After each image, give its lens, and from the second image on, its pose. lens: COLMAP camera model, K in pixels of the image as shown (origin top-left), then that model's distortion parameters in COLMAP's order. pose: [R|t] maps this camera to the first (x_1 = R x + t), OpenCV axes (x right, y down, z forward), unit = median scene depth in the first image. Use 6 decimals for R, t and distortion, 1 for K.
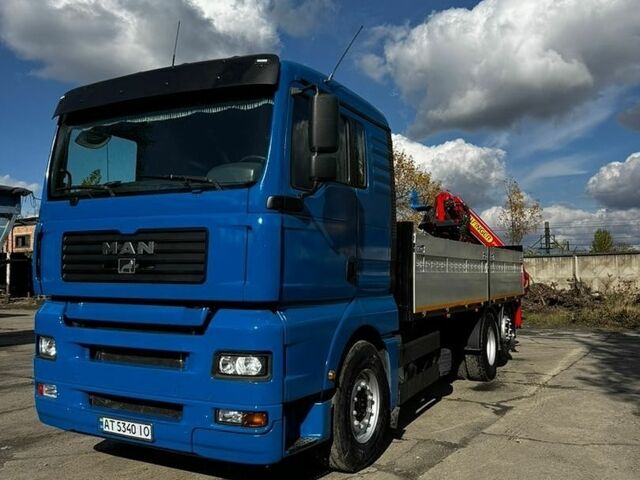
lens RADIAL K [[601.5, 0, 320.0], [0, 601.5, 240.0], [0, 0, 1]] dist [0.194304, -0.435774]
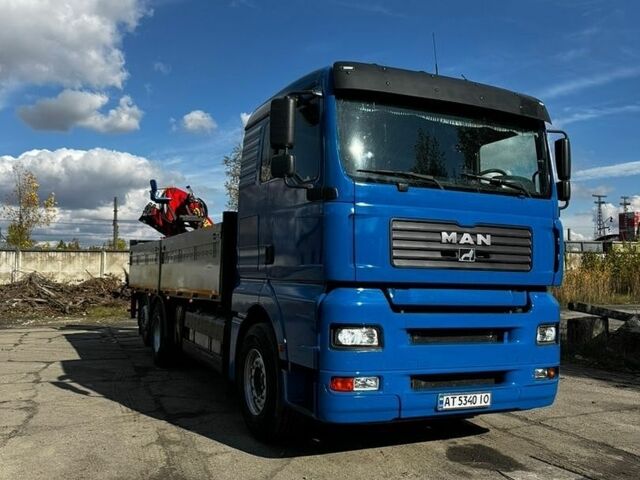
lens RADIAL K [[601.5, 0, 320.0], [0, 601.5, 240.0], [0, 0, 1]] dist [0.194304, -0.435774]
pose [[0.577580, 0.053814, 0.814558, -1.371010], [-0.058947, 0.997969, -0.024134, 0.058118], [-0.814203, -0.034077, 0.579579, 0.578624]]
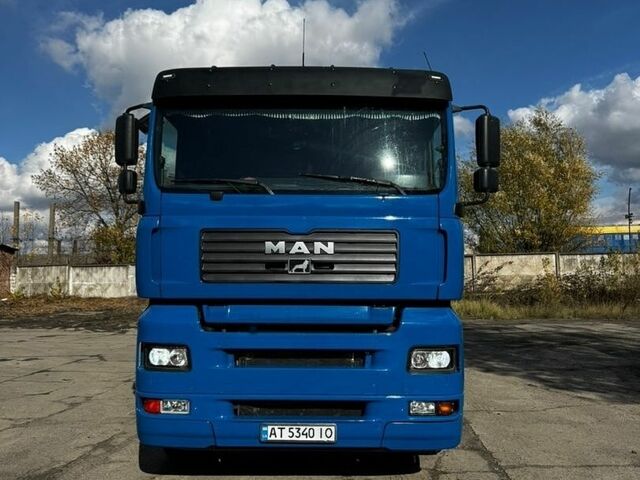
lens RADIAL K [[601.5, 0, 320.0], [0, 601.5, 240.0], [0, 0, 1]] dist [0.194304, -0.435774]
pose [[0.880396, 0.025254, 0.473567, -0.745853], [-0.022099, 0.999681, -0.012227, 0.011922], [-0.473725, 0.000299, 0.880673, 0.133360]]
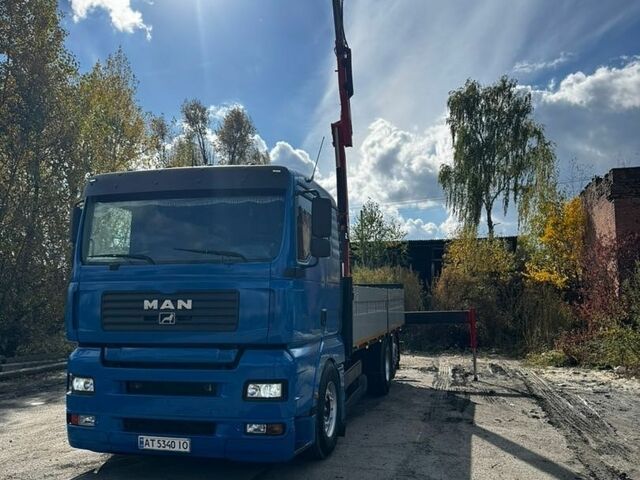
lens RADIAL K [[601.5, 0, 320.0], [0, 601.5, 240.0], [0, 0, 1]] dist [0.194304, -0.435774]
pose [[0.969661, 0.013786, 0.244064, -0.319066], [-0.003002, 0.999005, -0.044502, -0.068733], [-0.244434, 0.042419, 0.968738, -0.353592]]
